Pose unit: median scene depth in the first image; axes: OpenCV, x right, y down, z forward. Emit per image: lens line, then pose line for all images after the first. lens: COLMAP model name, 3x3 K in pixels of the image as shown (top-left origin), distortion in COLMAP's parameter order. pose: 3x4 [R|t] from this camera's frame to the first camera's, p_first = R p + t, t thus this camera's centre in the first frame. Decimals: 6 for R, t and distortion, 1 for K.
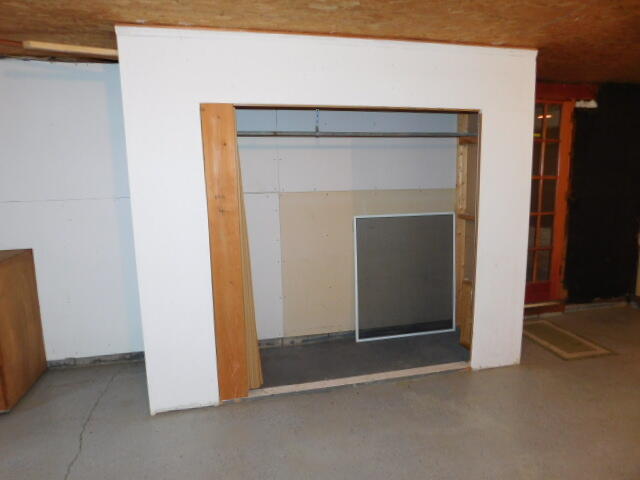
lens RADIAL K [[421.8, 0, 320.2], [0, 421.8, 240.0], [0, 0, 1]] dist [-0.051505, 0.025124]
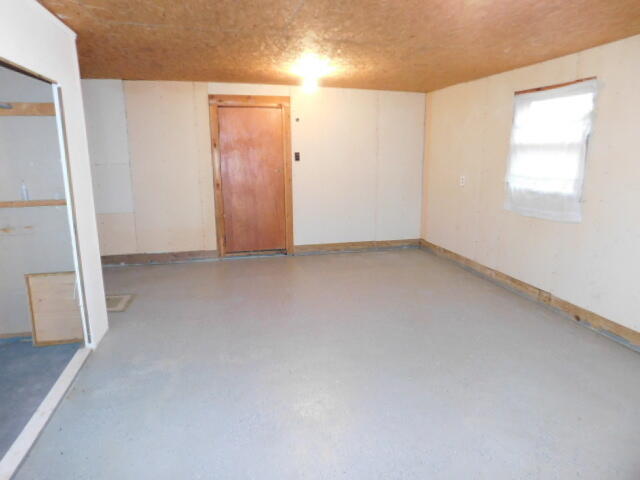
lens RADIAL K [[421.8, 0, 319.6], [0, 421.8, 238.6], [0, 0, 1]] dist [-0.051505, 0.025124]
pose [[0.000426, -0.187823, 0.982203, -0.547429], [0.152867, 0.970671, 0.185551, -0.047564], [-0.988247, 0.150068, 0.029125, 0.396192]]
